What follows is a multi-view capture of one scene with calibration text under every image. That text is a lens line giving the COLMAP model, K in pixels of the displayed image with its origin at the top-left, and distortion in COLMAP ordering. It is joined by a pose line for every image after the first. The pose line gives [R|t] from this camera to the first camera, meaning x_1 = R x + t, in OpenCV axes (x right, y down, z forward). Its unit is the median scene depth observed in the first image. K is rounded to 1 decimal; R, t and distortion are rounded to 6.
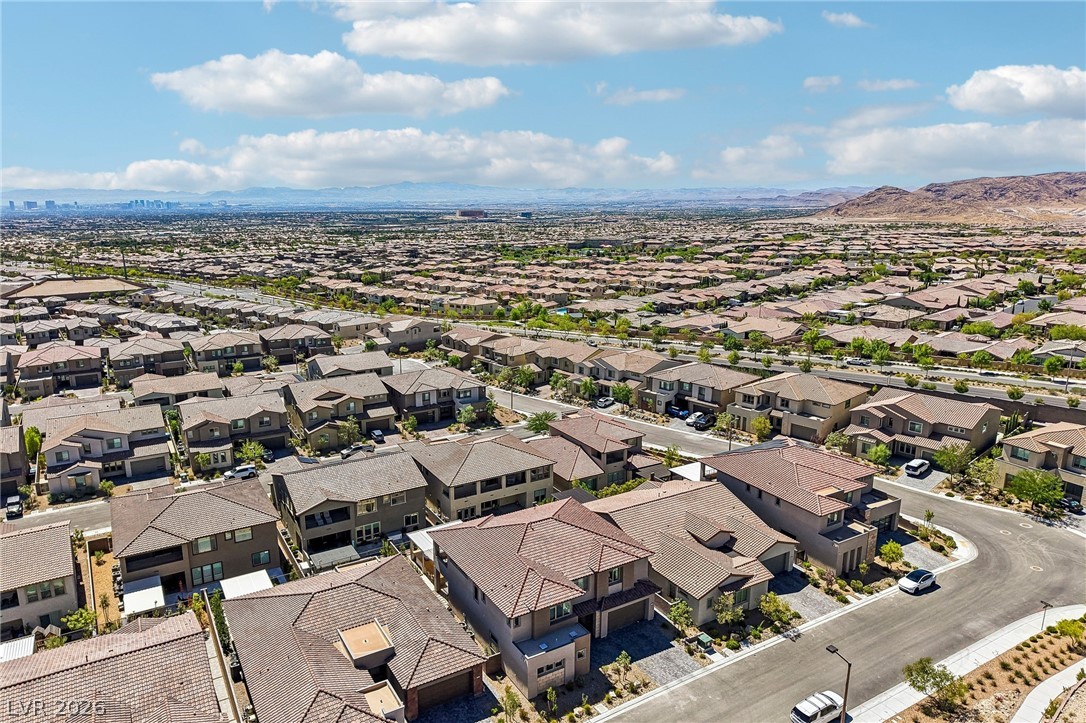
lens RADIAL K [[724.2, 0, 536.9], [0, 724.2, 364.8], [0, 0, 1]] dist [0.025361, -0.022099]
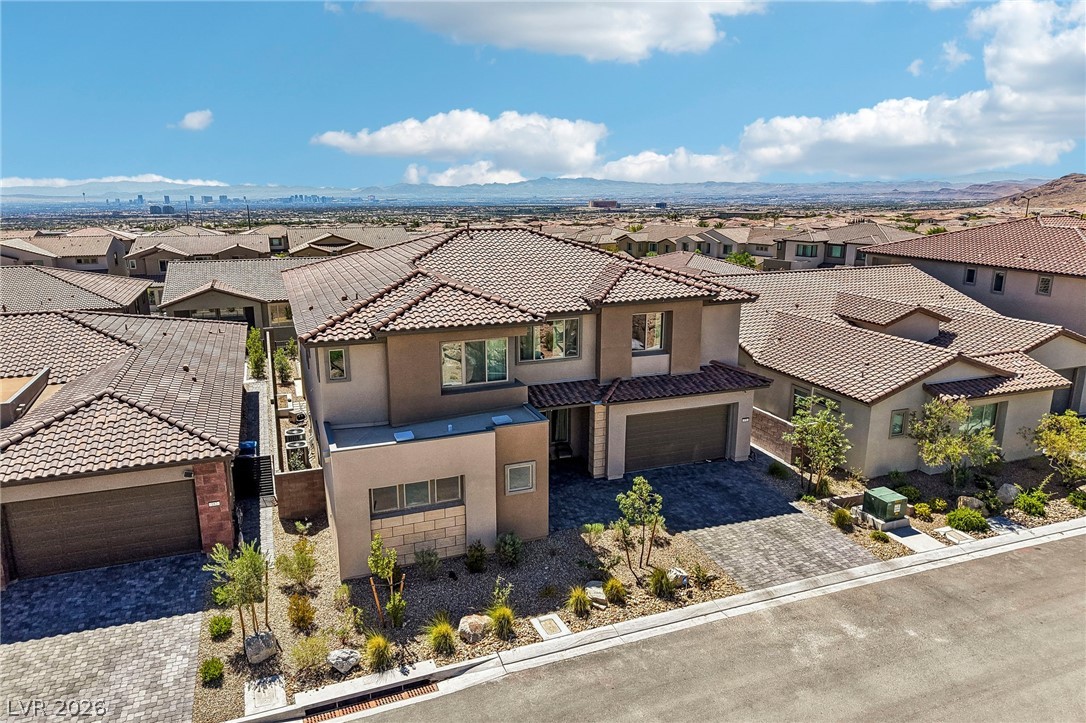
lens RADIAL K [[724.2, 0, 536.9], [0, 724.2, 364.8], [0, 0, 1]] dist [0.025361, -0.022099]
pose [[0.983522, 0.040913, -0.176096, 0.067470], [-0.040068, 0.999162, 0.008352, 0.178115], [0.176290, -0.001159, 0.984338, 0.343282]]
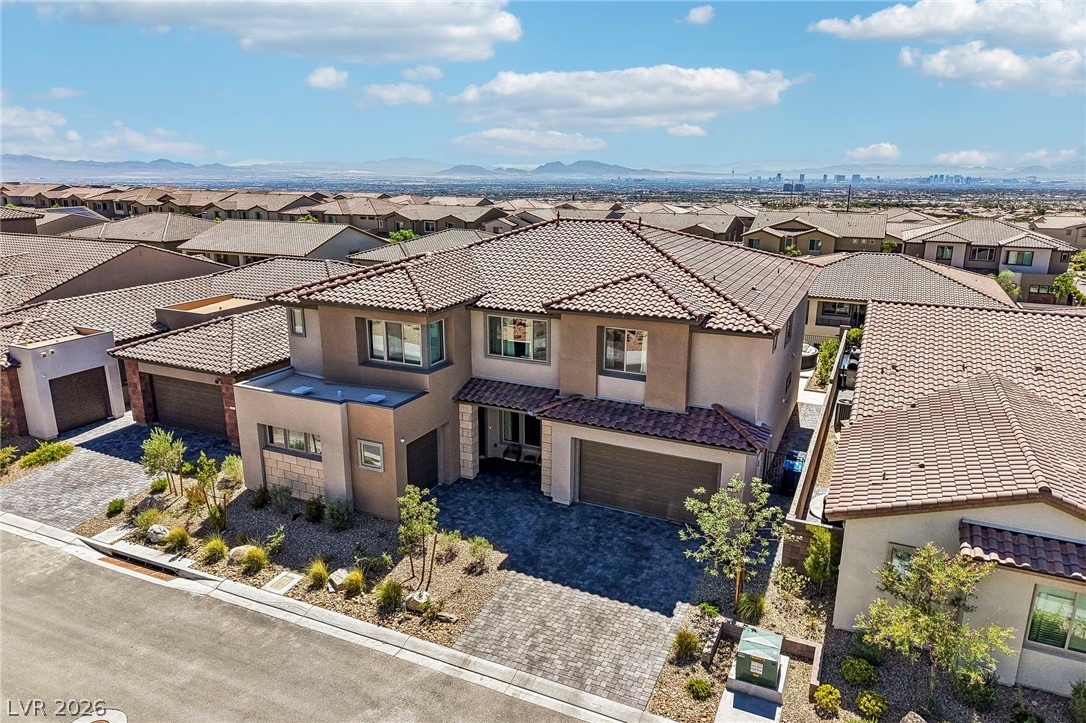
lens RADIAL K [[724.2, 0, 536.9], [0, 724.2, 364.8], [0, 0, 1]] dist [0.025361, -0.022099]
pose [[0.554733, 0.223389, -0.801479, 0.208462], [-0.198943, 0.970954, 0.132929, 0.150065], [0.807894, 0.085709, 0.583062, 0.444325]]
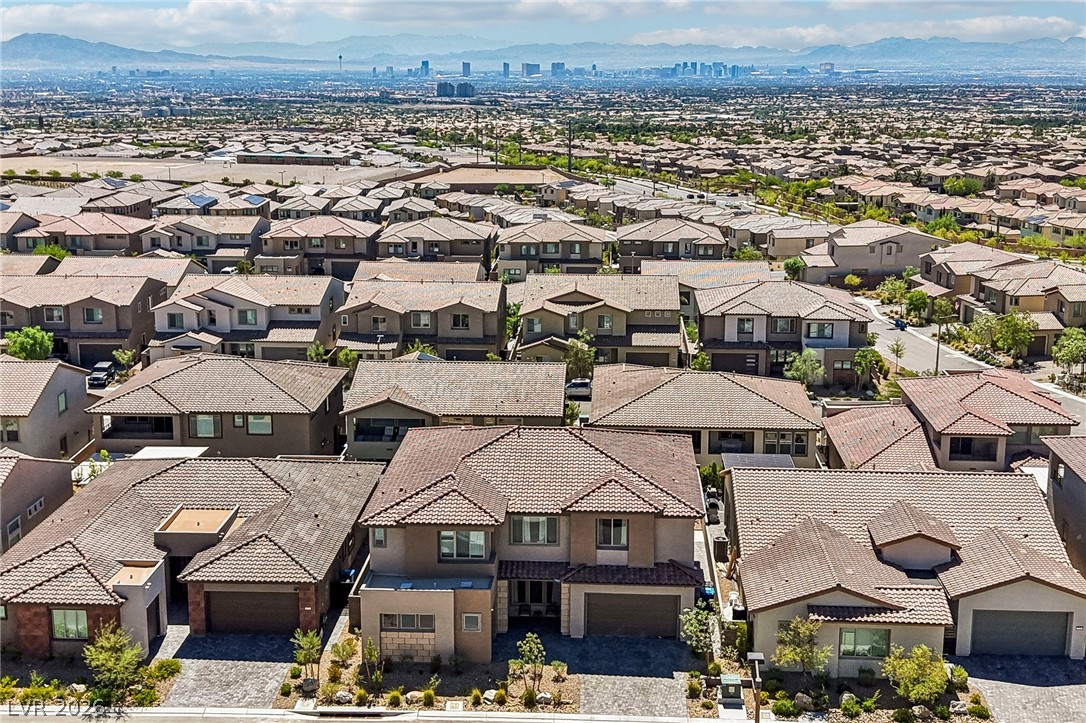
lens RADIAL K [[1431.7, 0, 532.2], [0, 1431.7, 379.5], [0, 0, 1]] dist [0.204108, -0.640636]
pose [[0.826608, 0.129017, -0.547789, 0.367291], [-0.134052, 0.990489, 0.031001, 0.087036], [0.546579, 0.047806, 0.836042, 0.033473]]
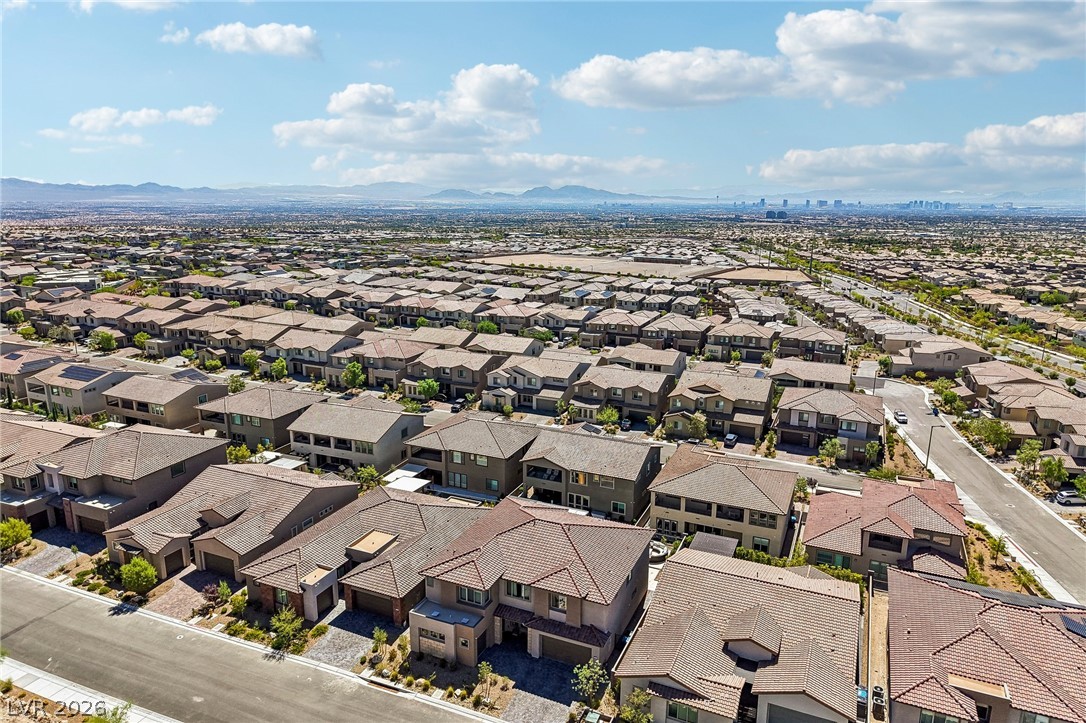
lens RADIAL K [[724.2, 0, 536.9], [0, 724.2, 364.8], [0, 0, 1]] dist [0.025361, -0.022099]
pose [[0.568537, 0.198651, -0.798313, 0.445186], [-0.199454, 0.974739, 0.100506, -0.052955], [0.798112, 0.102086, 0.593797, 0.230935]]
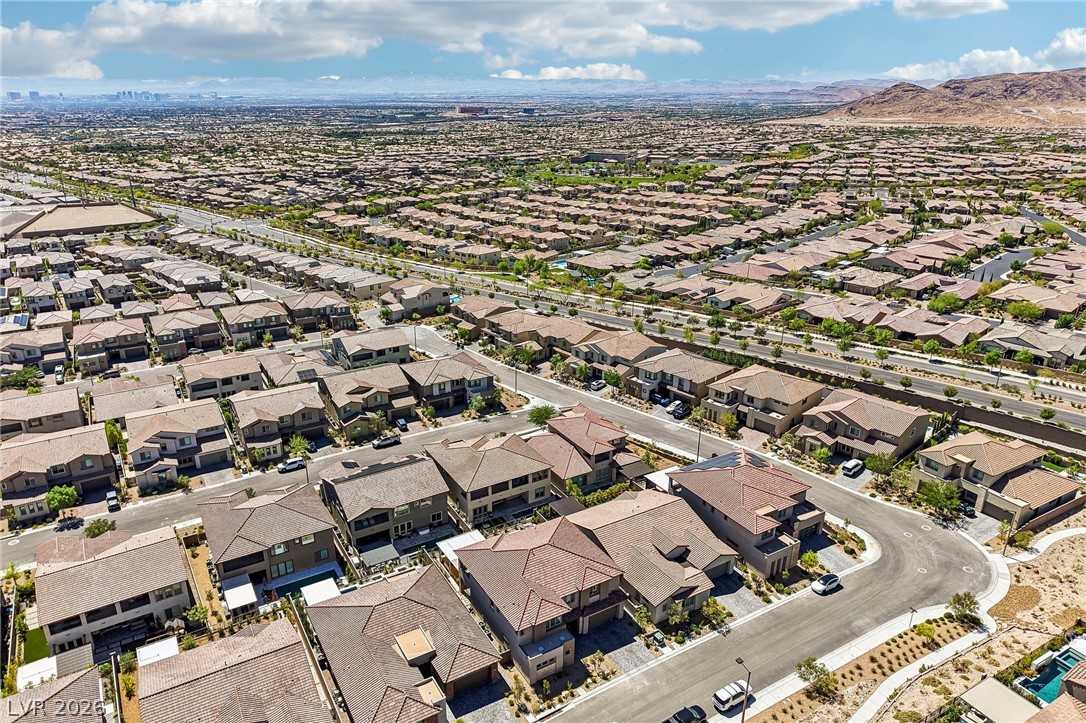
lens RADIAL K [[724.2, 0, 536.9], [0, 724.2, 364.8], [0, 0, 1]] dist [0.025361, -0.022099]
pose [[0.999987, 0.004734, -0.002142, 0.000826], [-0.004398, 0.990689, 0.136070, -0.178969], [0.002766, -0.136059, 0.990697, -0.164162]]
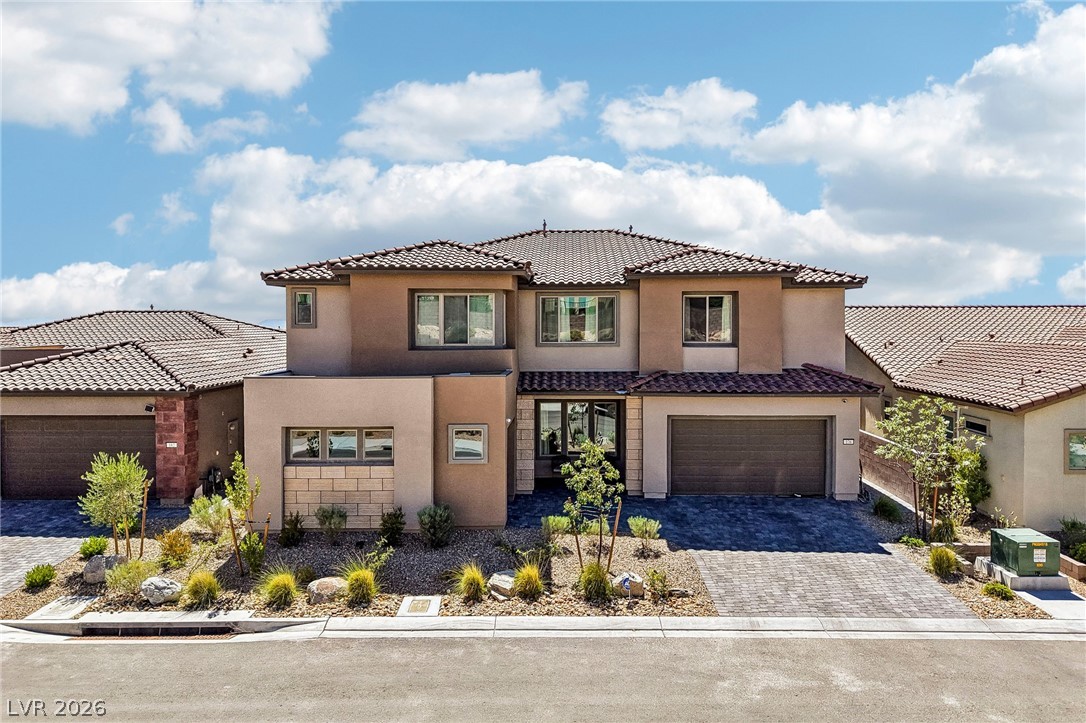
lens RADIAL K [[739.3, 0, 557.9], [0, 739.3, 341.5], [0, 0, 1]] dist [0.010929, -0.002364]
pose [[0.851058, 0.010328, -0.524971, 0.129204], [-0.121665, 0.976476, -0.178026, 0.213082], [0.510782, 0.215381, 0.832293, 0.400534]]
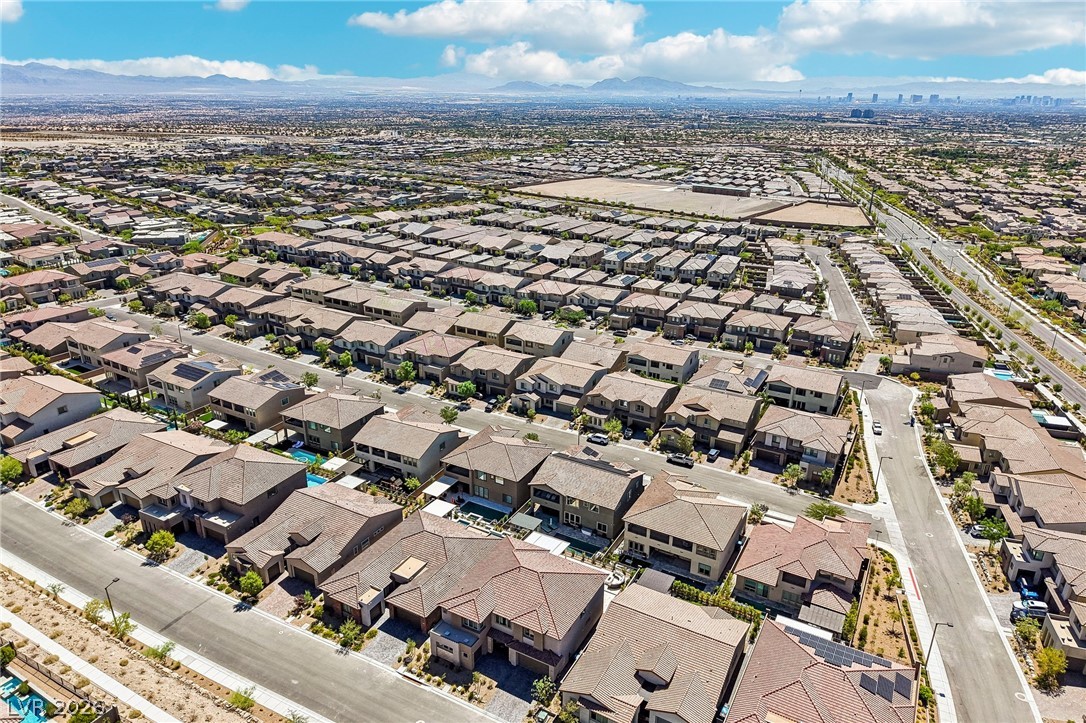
lens RADIAL K [[724.2, 0, 536.9], [0, 724.2, 364.8], [0, 0, 1]] dist [0.025361, -0.022099]
pose [[0.492234, 0.322766, -0.808410, 0.610417], [-0.211428, 0.945234, 0.248658, -0.305283], [0.844395, 0.048523, 0.533518, 0.151046]]
